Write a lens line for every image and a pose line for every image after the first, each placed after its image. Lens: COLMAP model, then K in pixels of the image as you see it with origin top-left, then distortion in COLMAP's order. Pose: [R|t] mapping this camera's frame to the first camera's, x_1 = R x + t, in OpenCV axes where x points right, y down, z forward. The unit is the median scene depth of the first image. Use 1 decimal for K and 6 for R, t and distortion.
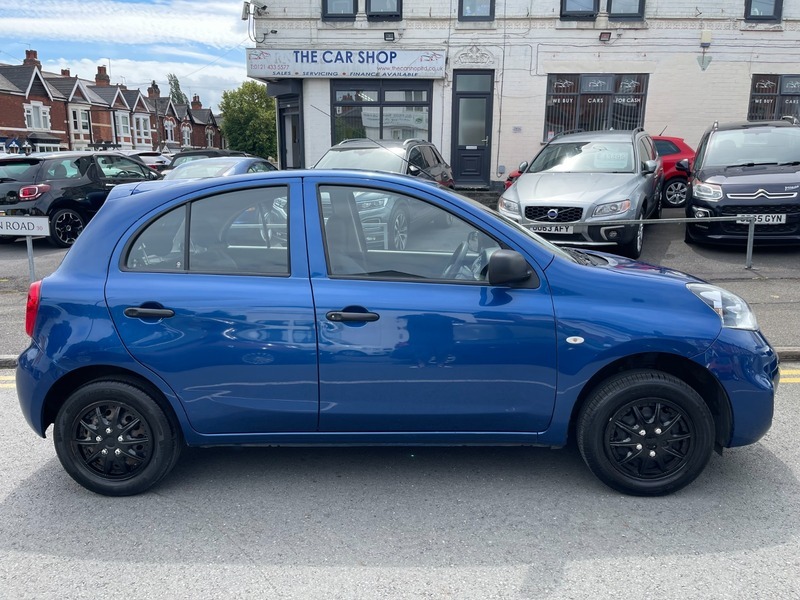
lens RADIAL K [[602.0, 0, 403.9], [0, 602.0, 292.2], [0, 0, 1]] dist [0.081228, -0.110410]
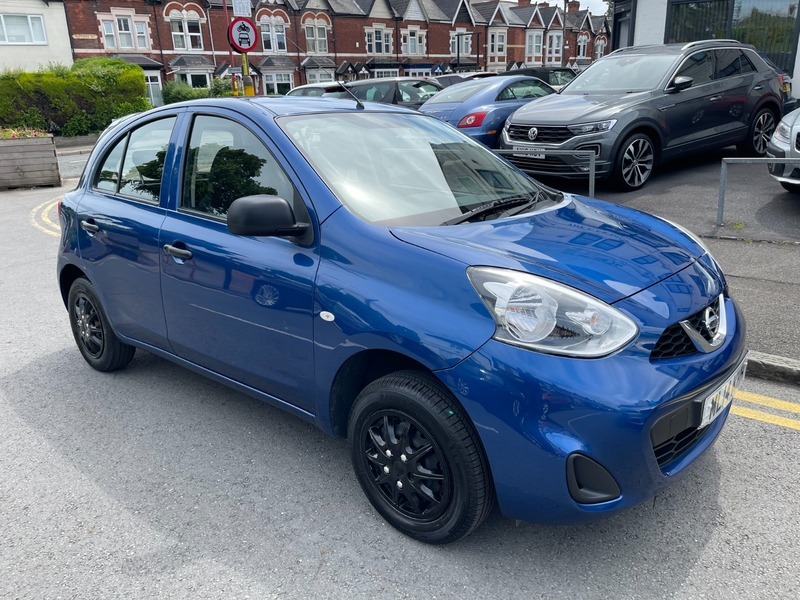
lens RADIAL K [[602.0, 0, 404.8], [0, 602.0, 293.3], [0, 0, 1]] dist [0.081228, -0.110410]
pose [[0.791325, 0.167212, -0.588086, 0.224947], [-0.089818, 0.983232, 0.158706, -0.023575], [0.604763, -0.072767, 0.793074, 0.118376]]
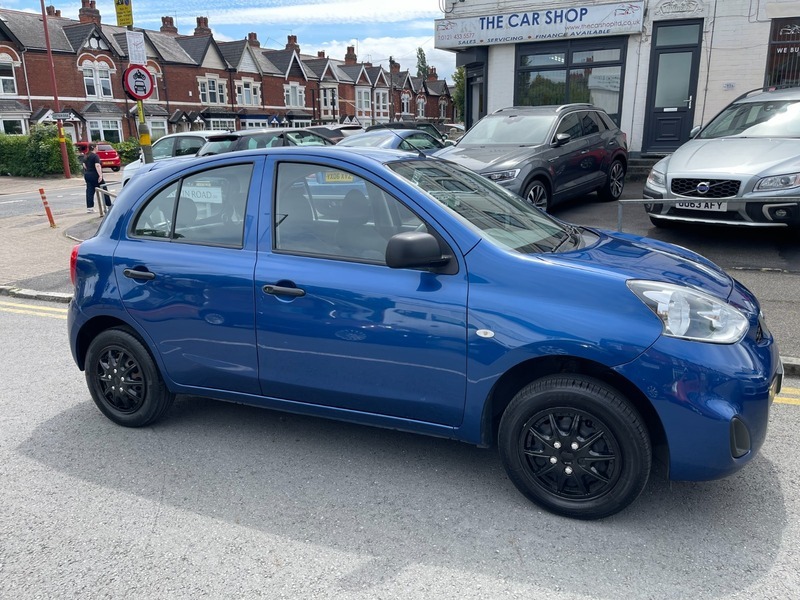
lens RADIAL K [[602.0, 0, 405.6], [0, 602.0, 289.1], [0, 0, 1]] dist [0.081228, -0.110410]
pose [[0.929805, 0.071140, -0.361111, 0.134901], [-0.054444, 0.996933, 0.056214, -0.008964], [0.364003, -0.032608, 0.930827, 0.029508]]
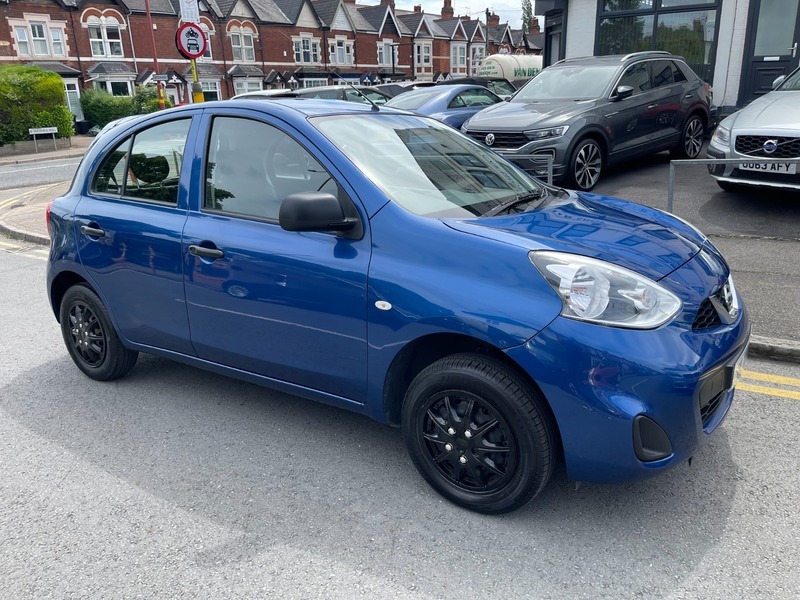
lens RADIAL K [[602.0, 0, 406.7], [0, 602.0, 293.7], [0, 0, 1]] dist [0.081228, -0.110410]
pose [[0.859878, 0.130608, -0.493510, 0.195755], [-0.072474, 0.988159, 0.135240, -0.014207], [0.505329, -0.080524, 0.859161, 0.082807]]
